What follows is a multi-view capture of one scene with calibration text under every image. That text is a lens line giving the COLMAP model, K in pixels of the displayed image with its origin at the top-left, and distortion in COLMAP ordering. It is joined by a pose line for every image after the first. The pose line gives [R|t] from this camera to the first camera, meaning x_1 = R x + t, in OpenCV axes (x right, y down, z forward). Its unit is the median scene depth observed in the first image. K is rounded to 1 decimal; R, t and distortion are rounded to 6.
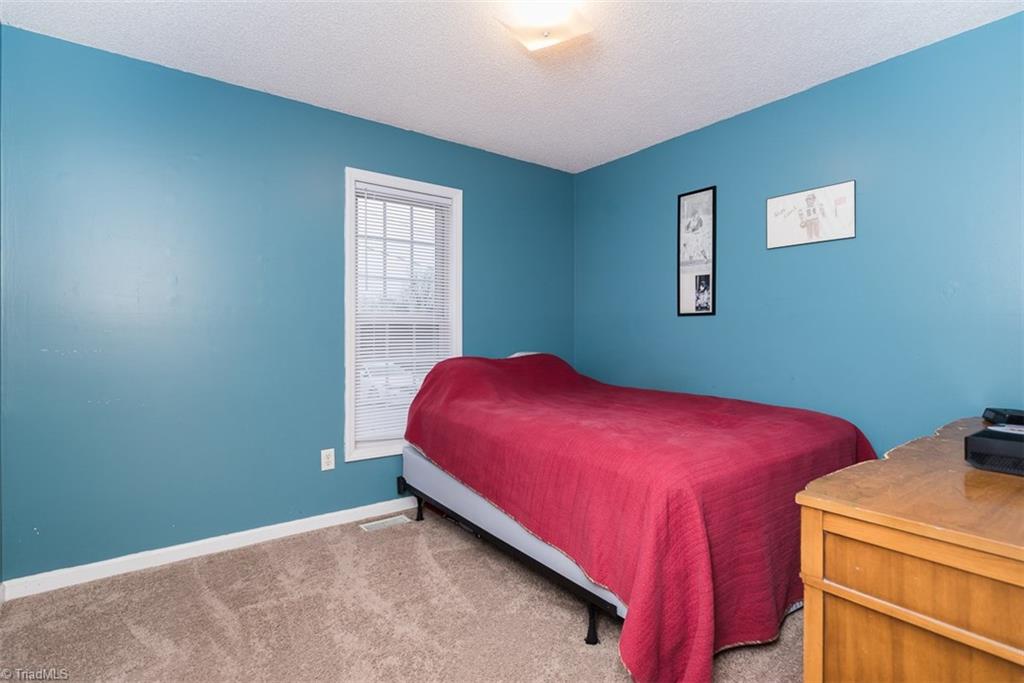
lens RADIAL K [[501.7, 0, 510.5], [0, 501.7, 336.8], [0, 0, 1]] dist [-0.000641, -0.000305]
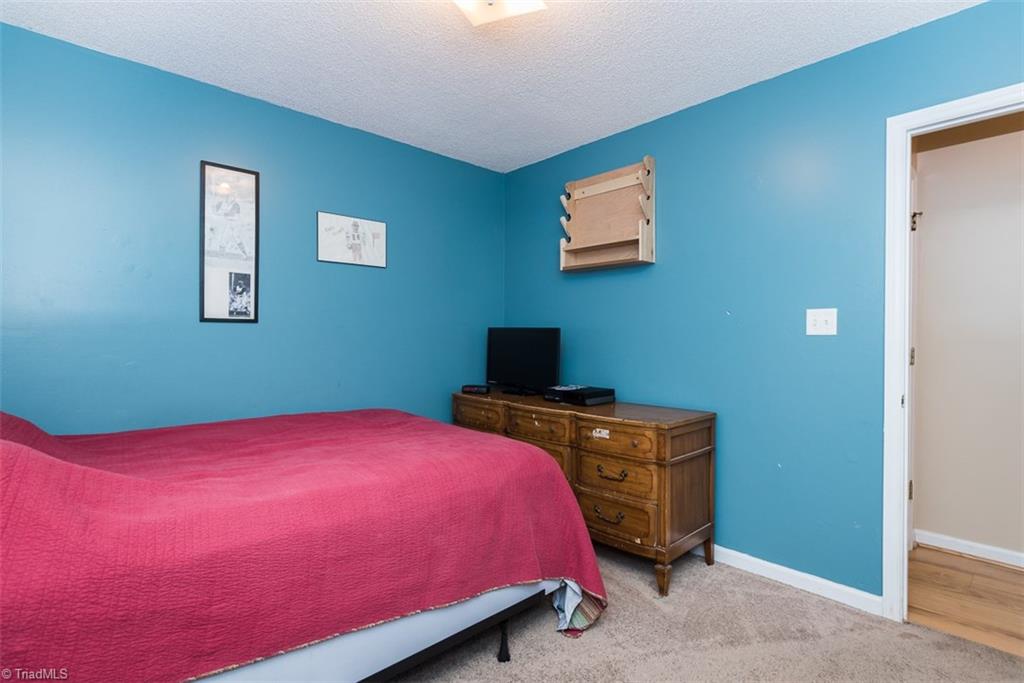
lens RADIAL K [[501.7, 0, 510.3], [0, 501.7, 340.1], [0, 0, 1]] dist [-0.000641, -0.000305]
pose [[-0.118944, -0.007500, 0.992873, -0.489933], [0.005216, 0.999953, 0.008179, -0.017787], [-0.992887, 0.006151, -0.118899, 0.660629]]
